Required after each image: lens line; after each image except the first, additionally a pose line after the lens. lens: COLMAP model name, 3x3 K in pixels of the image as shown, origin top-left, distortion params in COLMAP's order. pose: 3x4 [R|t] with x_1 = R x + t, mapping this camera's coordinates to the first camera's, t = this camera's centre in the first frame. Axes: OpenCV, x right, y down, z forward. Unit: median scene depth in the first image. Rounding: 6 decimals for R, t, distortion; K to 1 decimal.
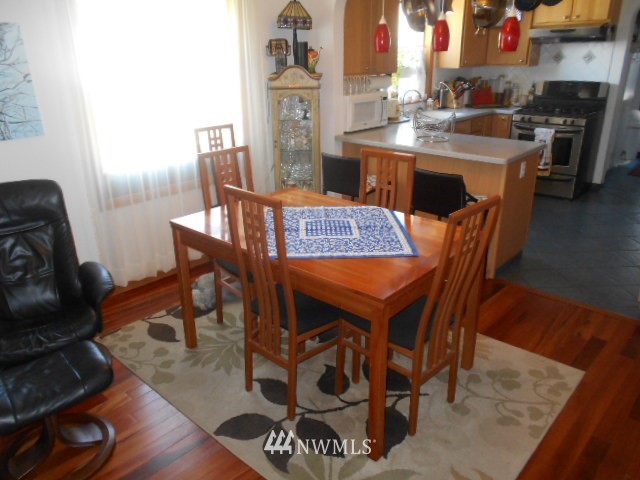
lens RADIAL K [[493.4, 0, 320.0], [0, 493.4, 240.0], [0, 0, 1]] dist [0.049604, -0.004626]
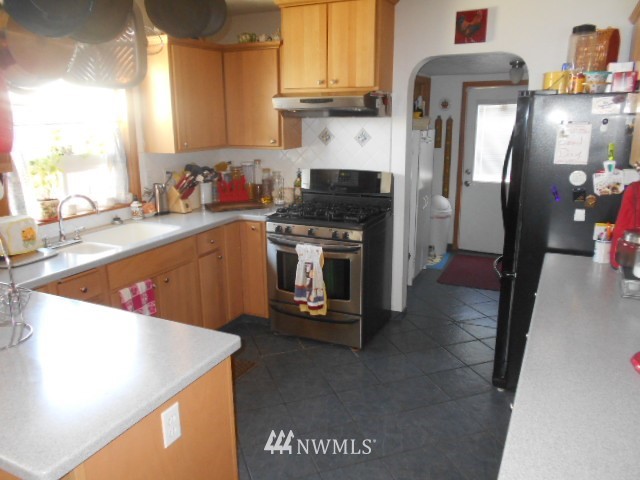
lens RADIAL K [[489.8, 0, 320.0], [0, 489.8, 240.0], [0, 0, 1]] dist [-0.065792, 0.000275]
pose [[0.959298, -0.070817, 0.273373, 0.281129], [0.103309, 0.988948, -0.106340, -0.154620], [-0.262821, 0.130253, 0.956012, 0.382971]]
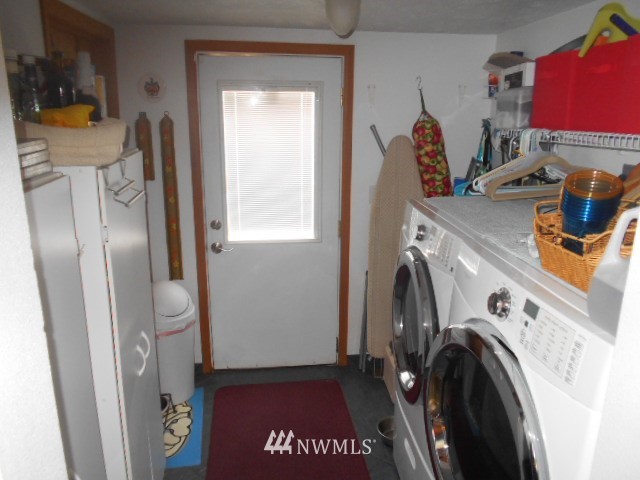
lens RADIAL K [[489.8, 0, 320.0], [0, 489.8, 240.0], [0, 0, 1]] dist [-0.065792, 0.000275]
pose [[0.634105, -0.190003, 0.749540, 0.546217], [0.266089, 0.963757, 0.019196, -0.335280], [-0.726021, 0.187272, 0.661681, 0.835440]]
